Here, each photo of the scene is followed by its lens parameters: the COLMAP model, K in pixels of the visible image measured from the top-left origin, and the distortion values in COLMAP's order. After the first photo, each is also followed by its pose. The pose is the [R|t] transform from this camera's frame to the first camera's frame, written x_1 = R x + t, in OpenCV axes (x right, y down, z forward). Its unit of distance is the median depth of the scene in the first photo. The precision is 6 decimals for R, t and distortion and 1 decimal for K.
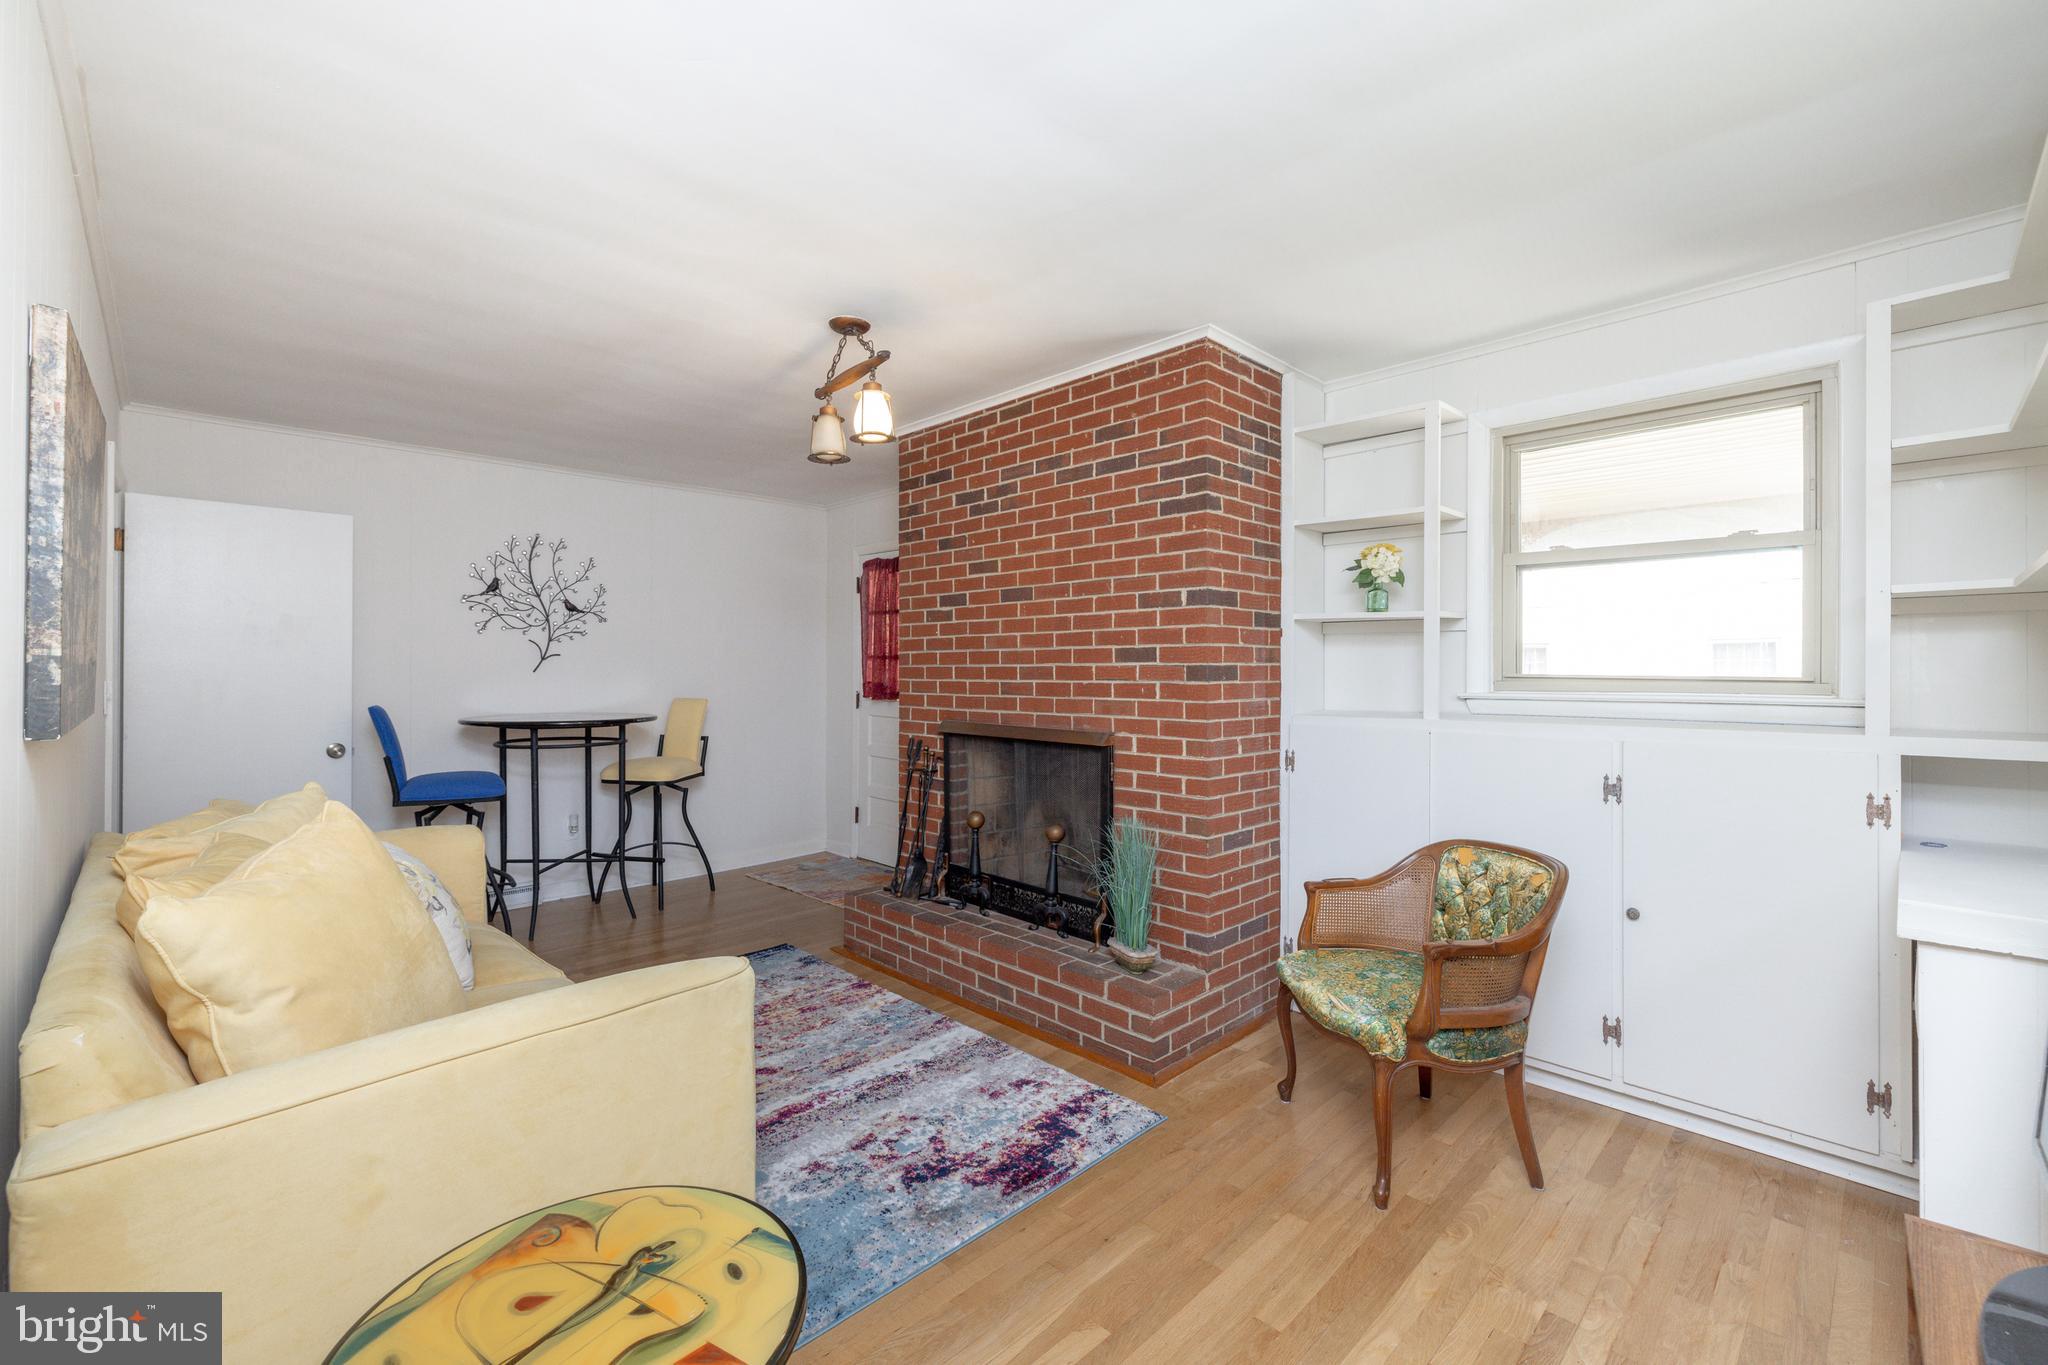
lens RADIAL K [[859.0, 0, 1029.4], [0, 859.0, 670.2], [0, 0, 1]] dist [-0.001738, -0.000464]
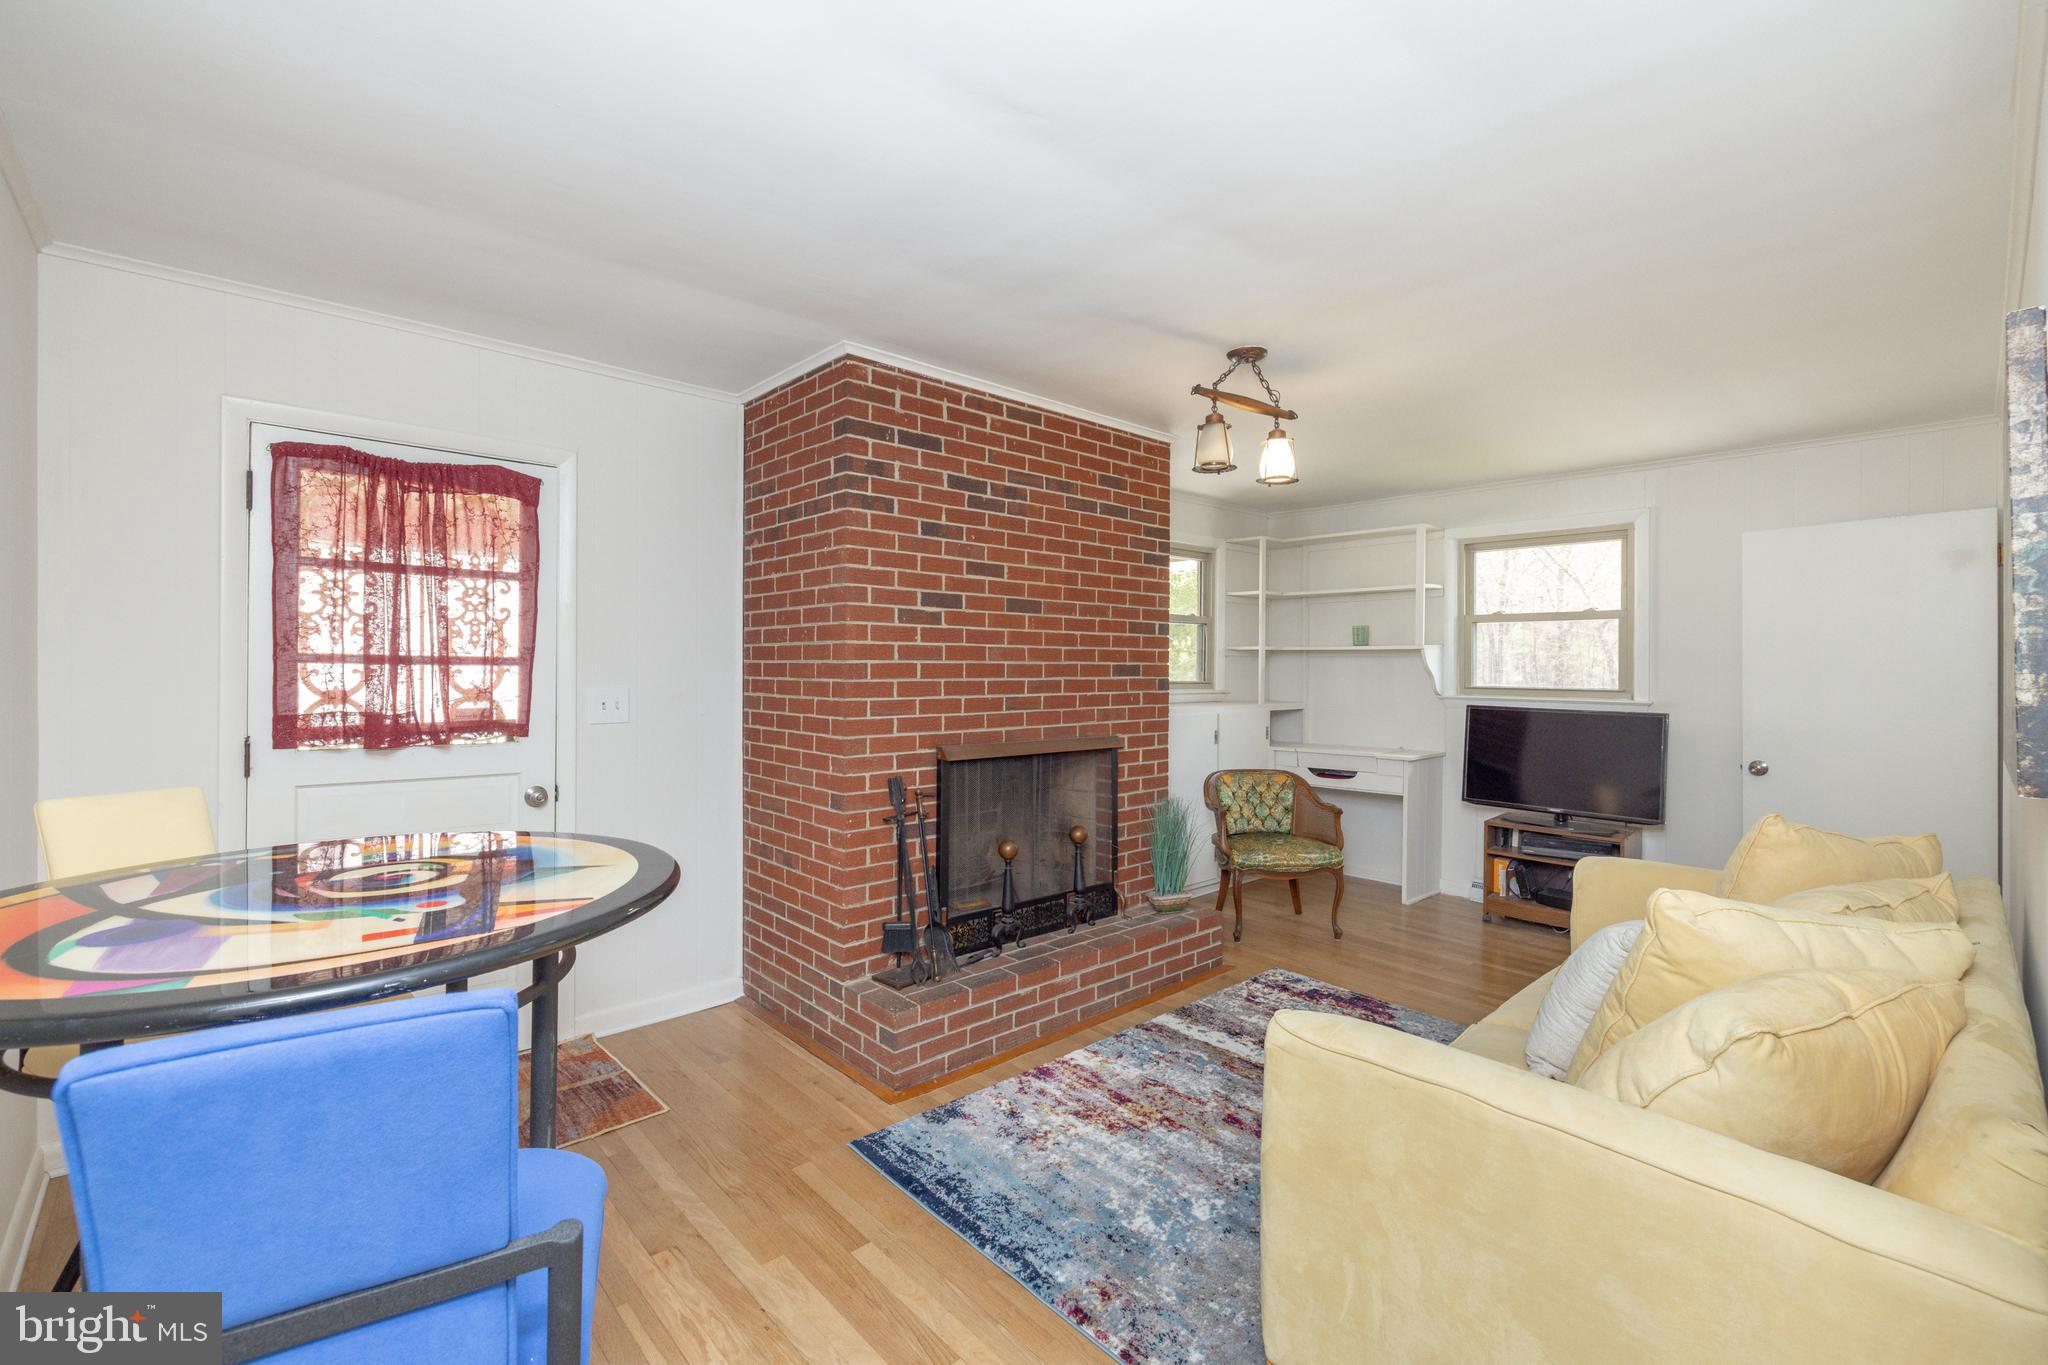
lens RADIAL K [[859.0, 0, 1024.8], [0, 859.0, 673.8], [0, 0, 1]] dist [-0.001738, -0.000464]
pose [[0.052374, -0.009690, 0.998581, -1.011781], [-0.005600, 0.999934, 0.009997, -0.021978], [-0.998612, -0.006115, 0.052316, 0.977106]]
